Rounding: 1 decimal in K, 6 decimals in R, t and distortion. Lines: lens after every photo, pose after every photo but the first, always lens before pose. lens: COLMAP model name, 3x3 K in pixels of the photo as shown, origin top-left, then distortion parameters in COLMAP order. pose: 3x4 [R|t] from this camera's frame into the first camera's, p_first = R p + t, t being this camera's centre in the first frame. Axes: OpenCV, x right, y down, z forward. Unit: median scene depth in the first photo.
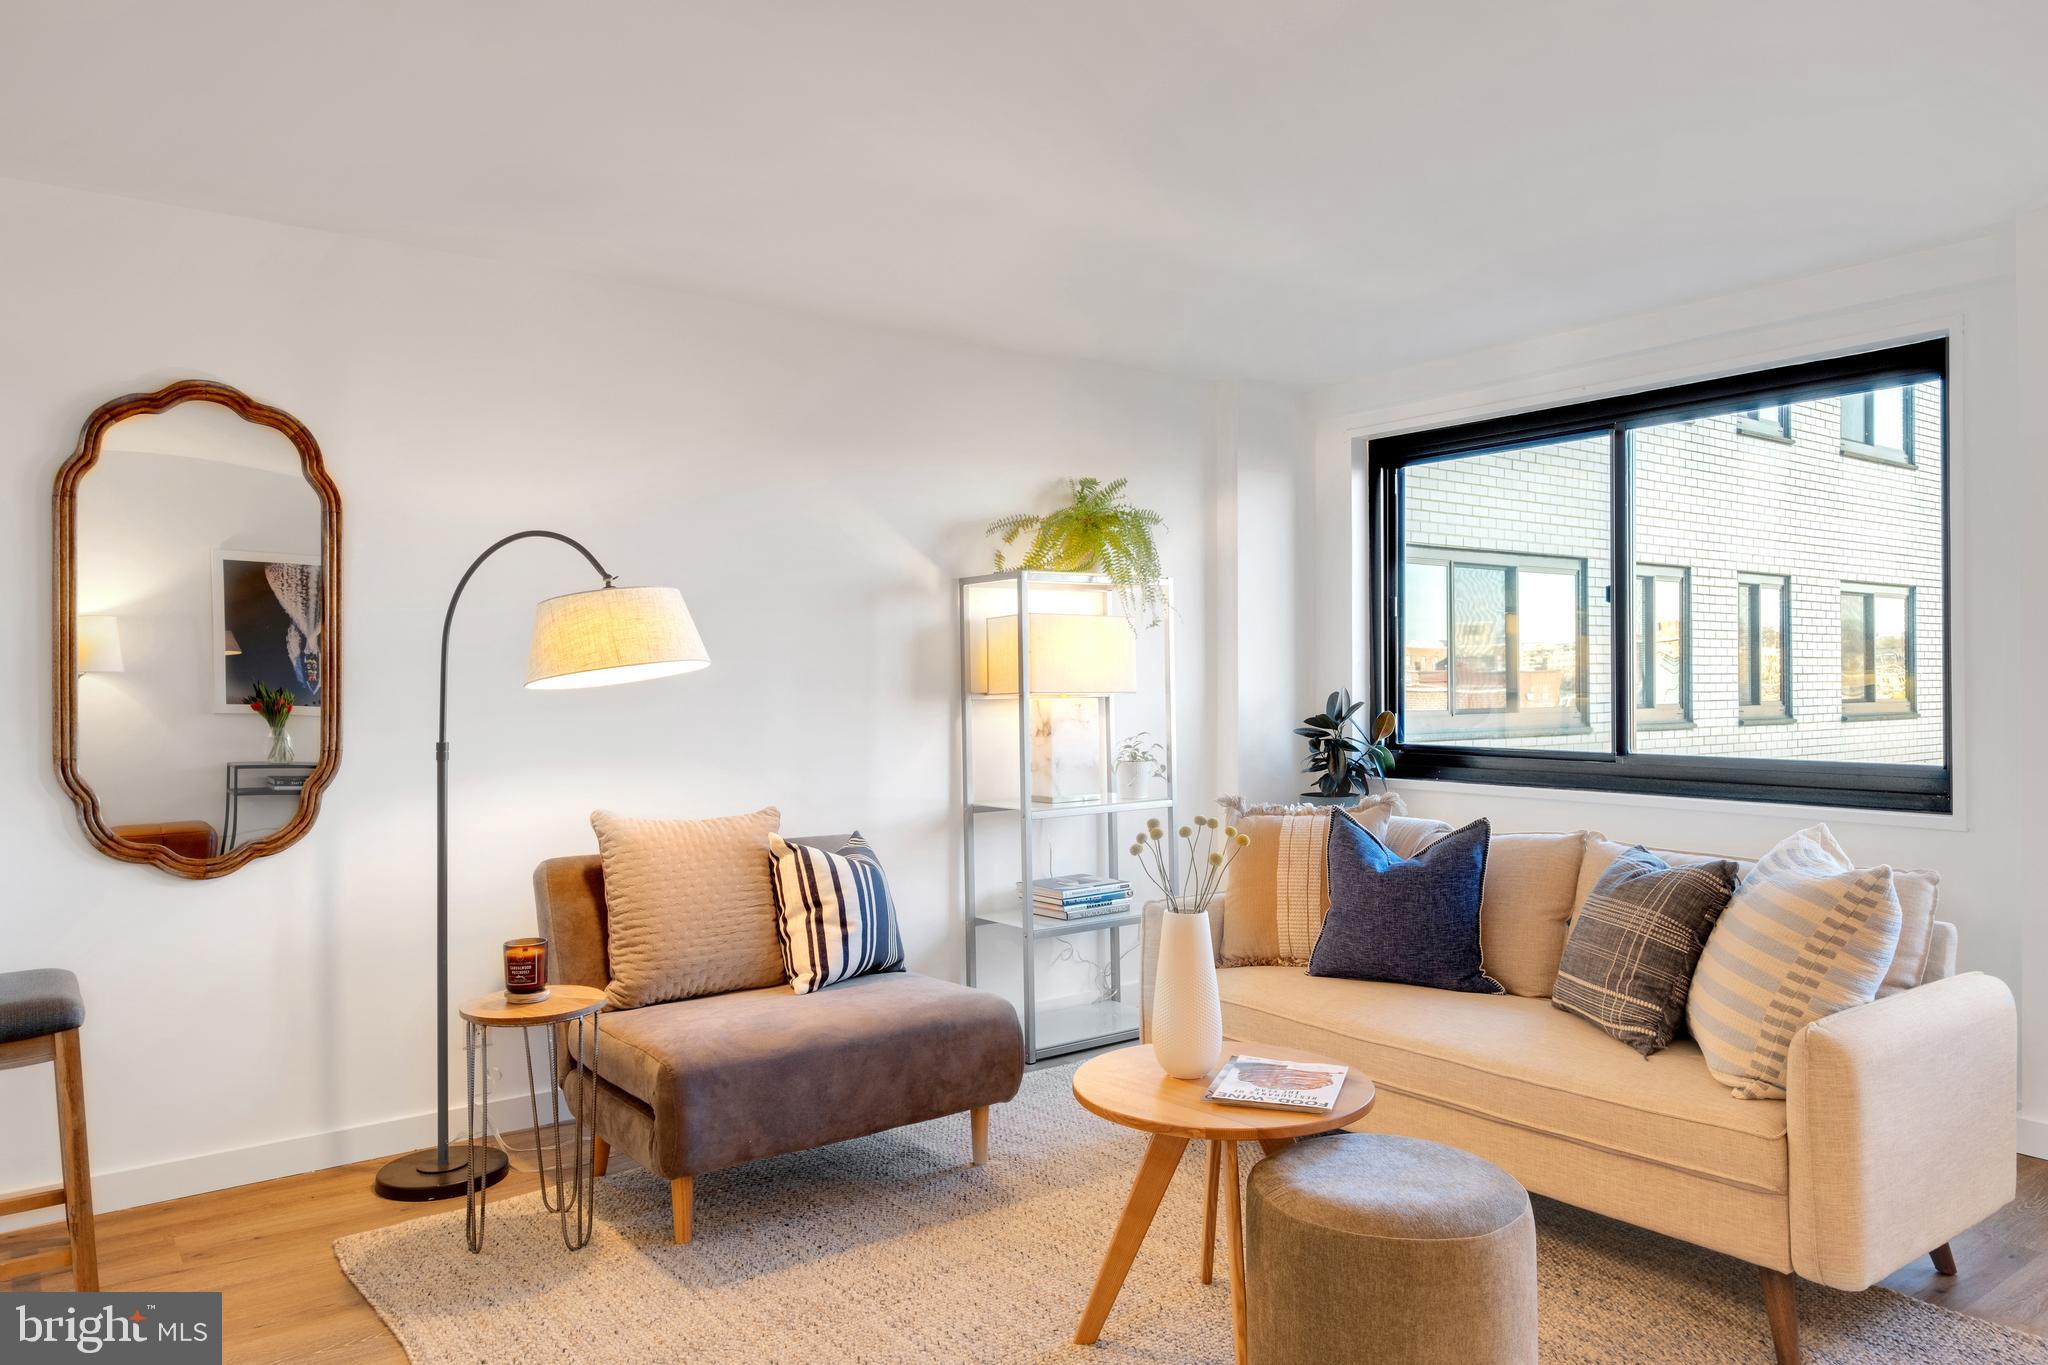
lens RADIAL K [[1383.2, 0, 1020.1], [0, 1383.2, 669.2], [0, 0, 1]] dist [0.010019, -0.005799]
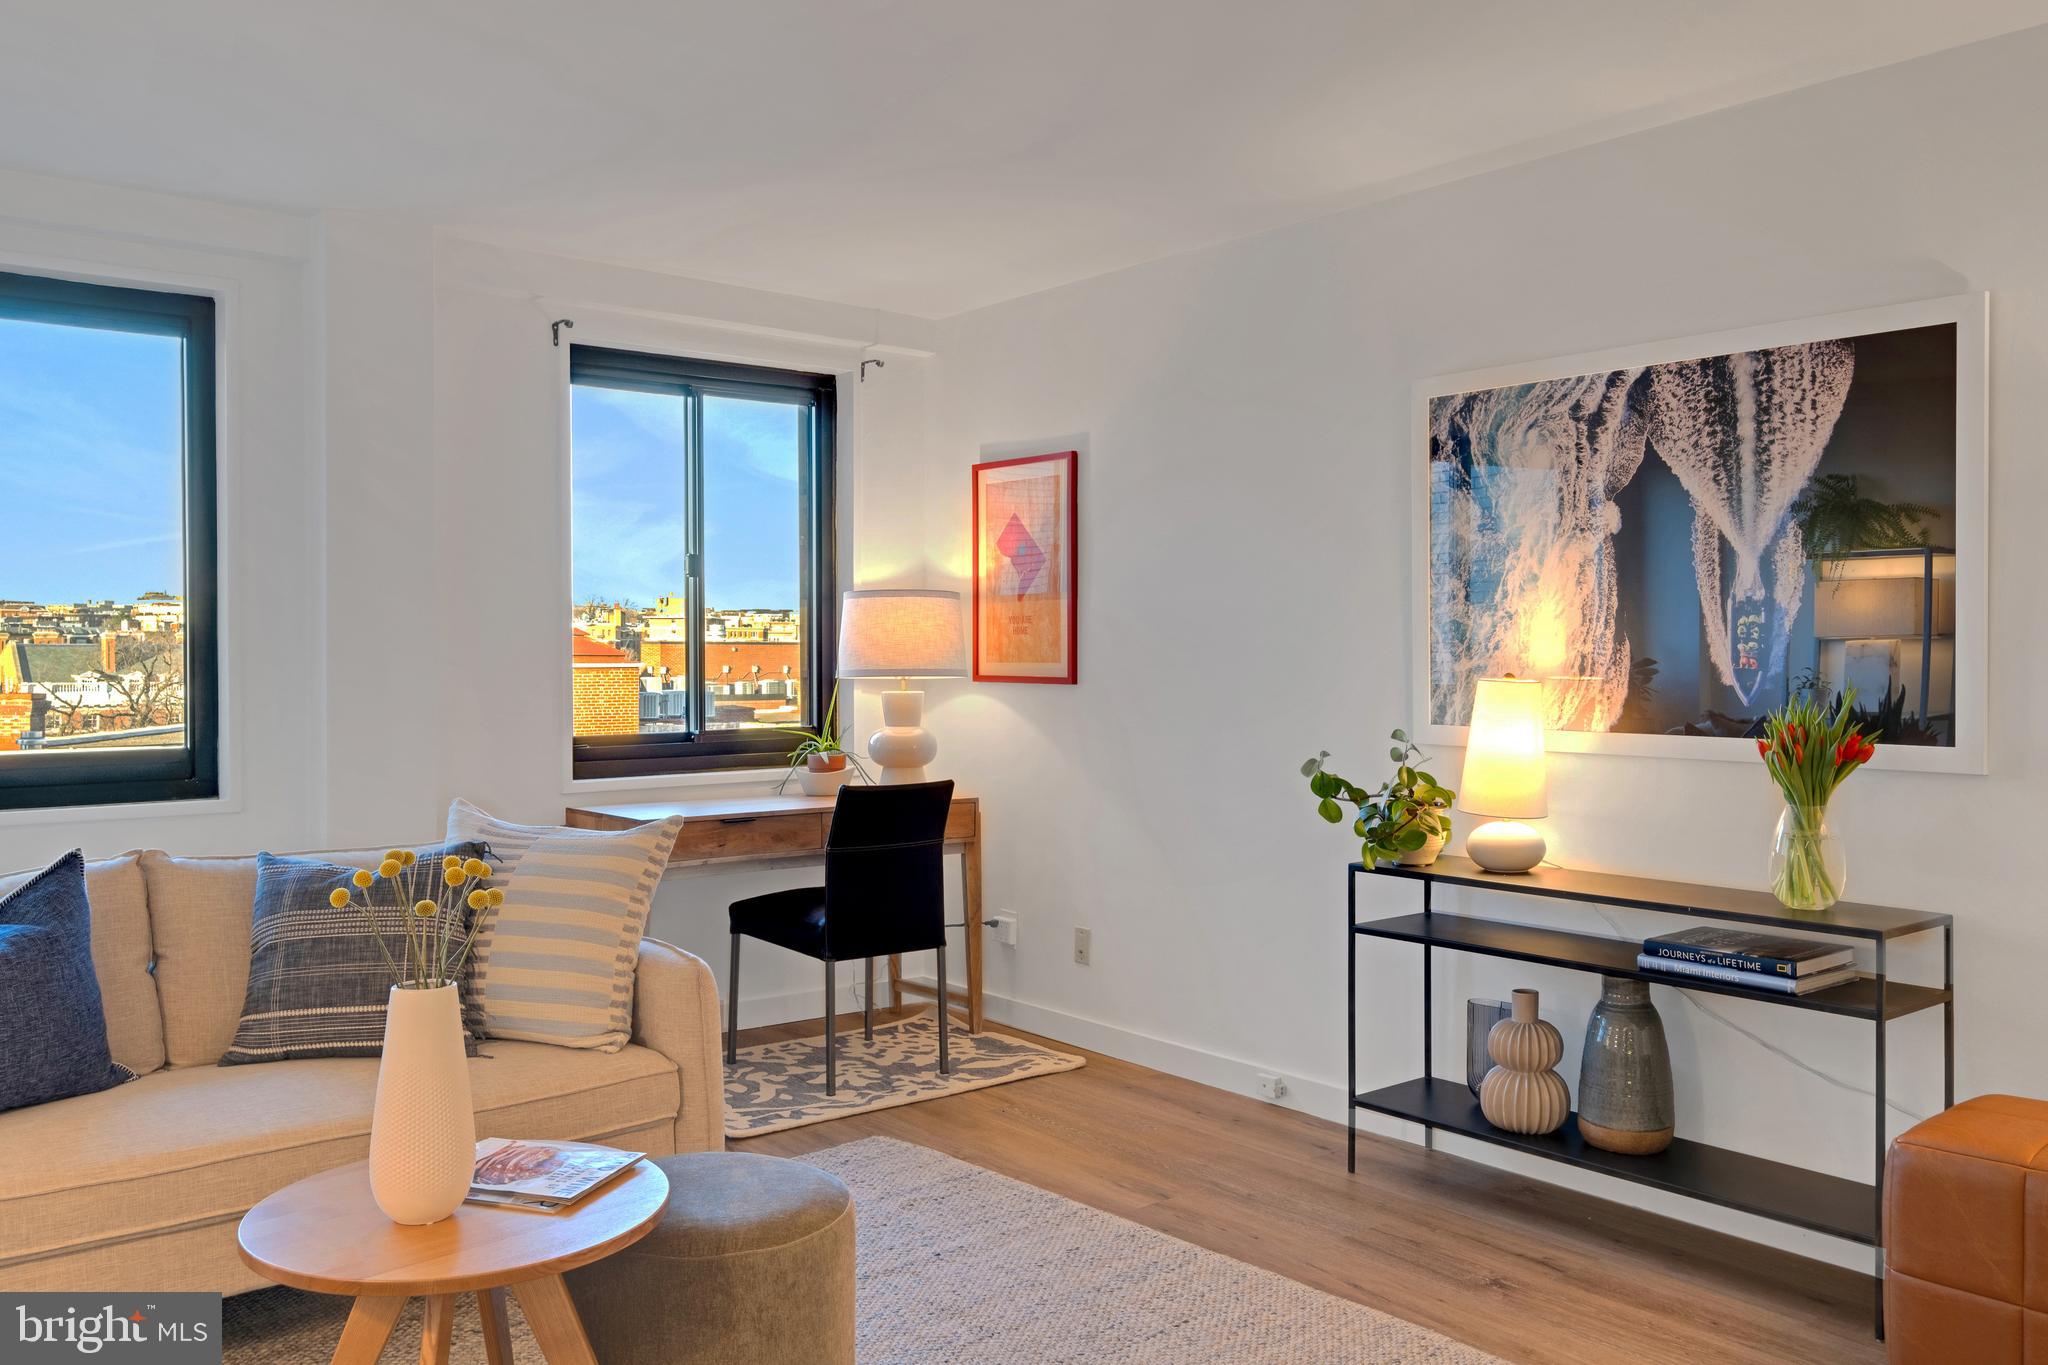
lens RADIAL K [[1660.1, 0, 1016.9], [0, 1660.1, 665.3], [0, 0, 1]] dist [0.010643, 0.006809]
pose [[-0.052354, -0.007098, 0.998603, -0.663492], [-0.006809, 0.999954, 0.006750, 0.002545], [-0.998605, -0.006446, -0.052400, 0.660564]]
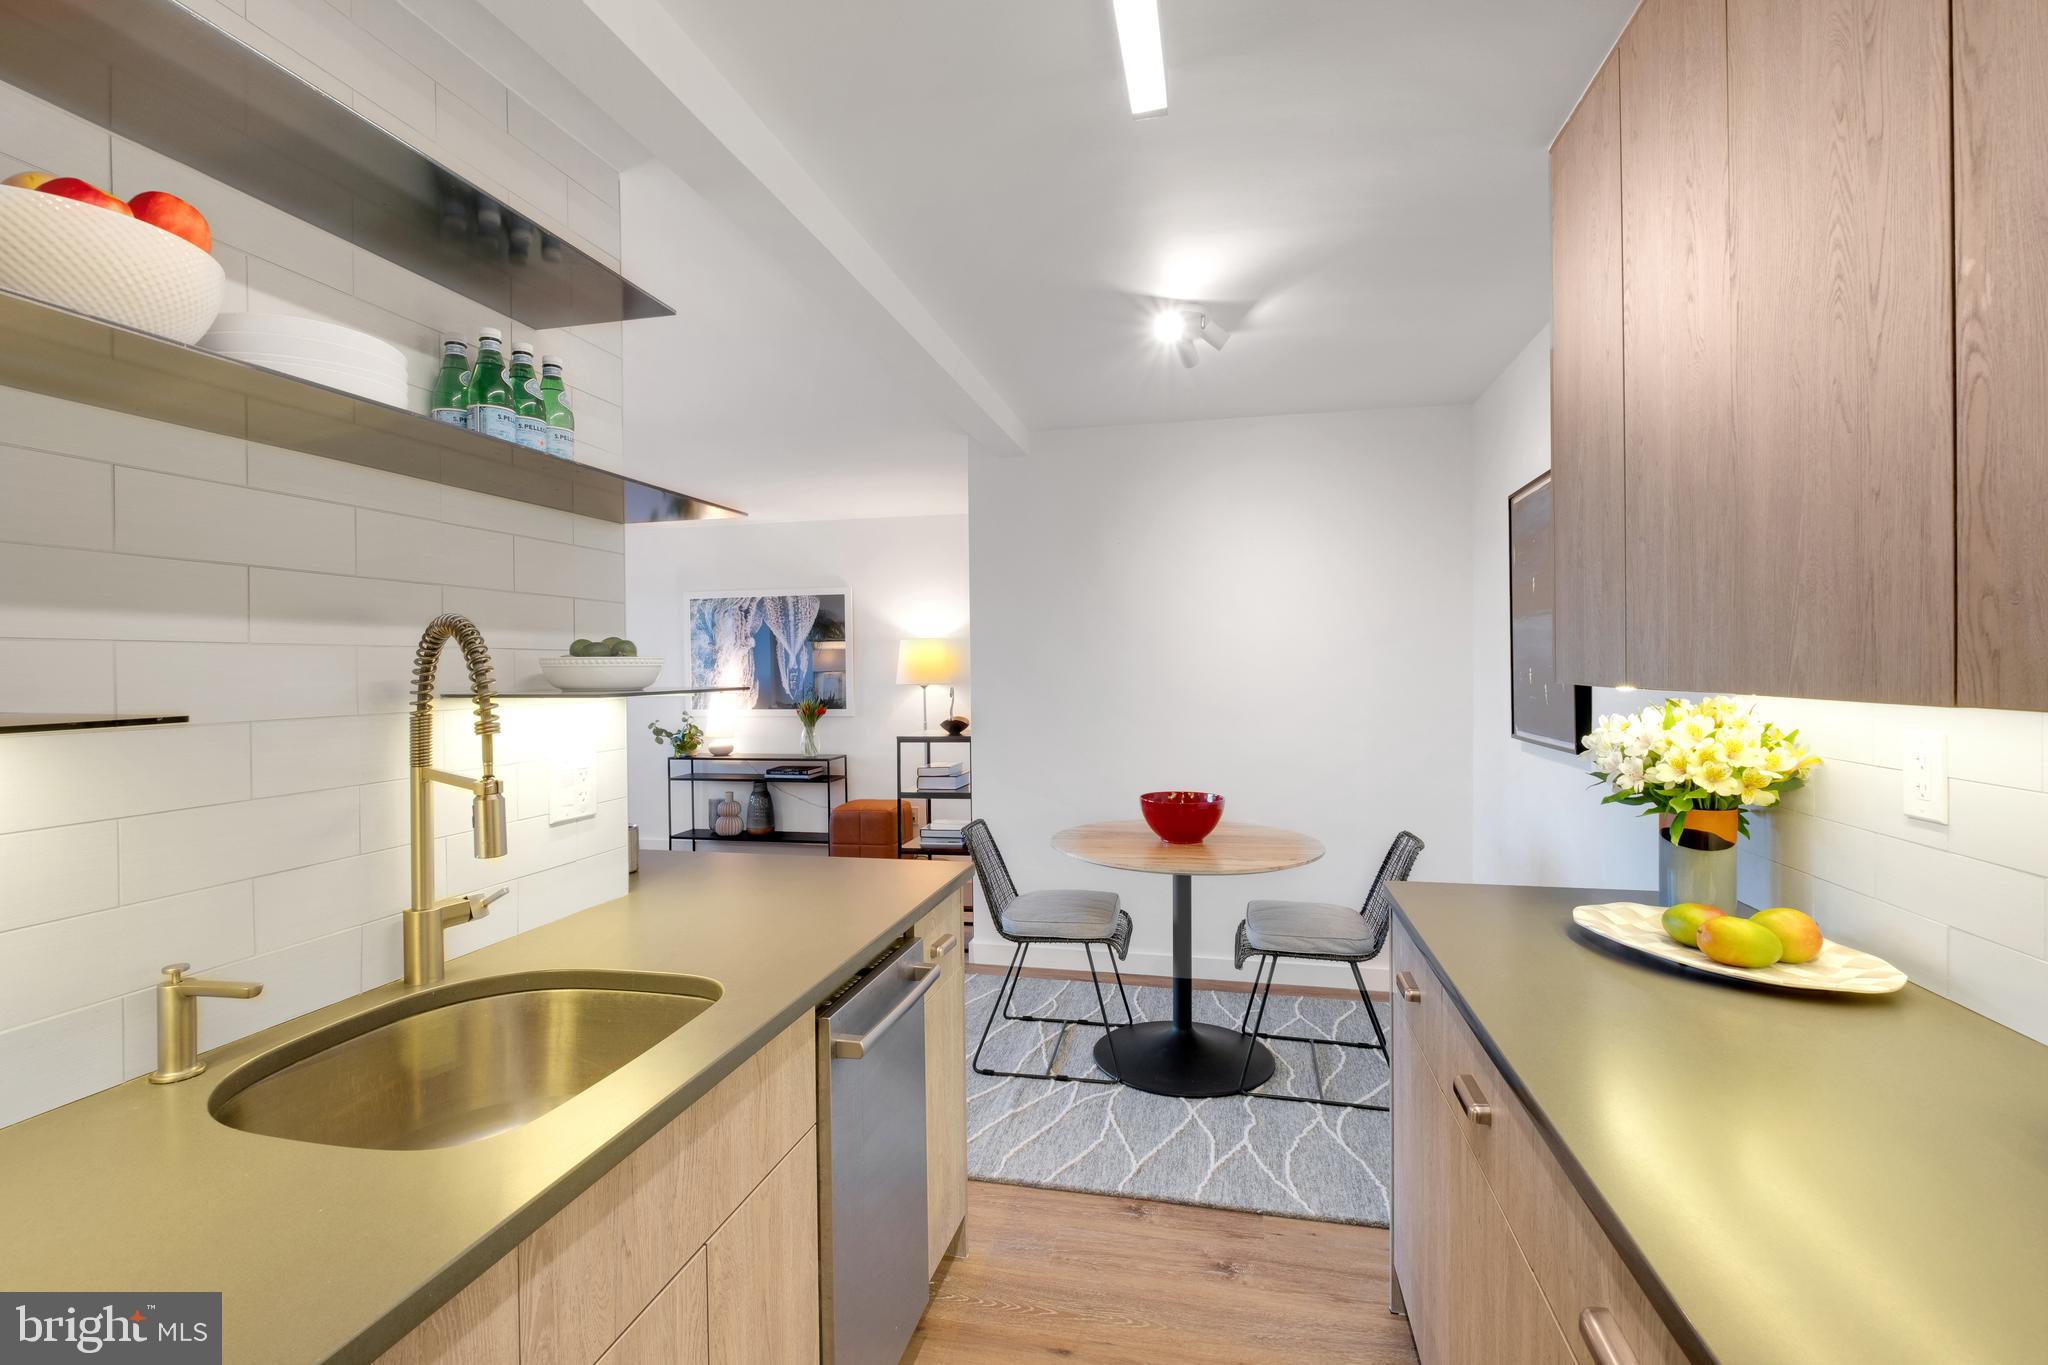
lens RADIAL K [[895.9, 0, 1026.2], [0, 895.9, 671.1], [0, 0, 1]] dist [-0.003395, -0.002819]
pose [[-0.664421, 0.007711, 0.747319, -1.510828], [0.008256, 0.999961, -0.002977, -0.022505], [-0.747313, 0.004192, -0.664459, 1.101866]]
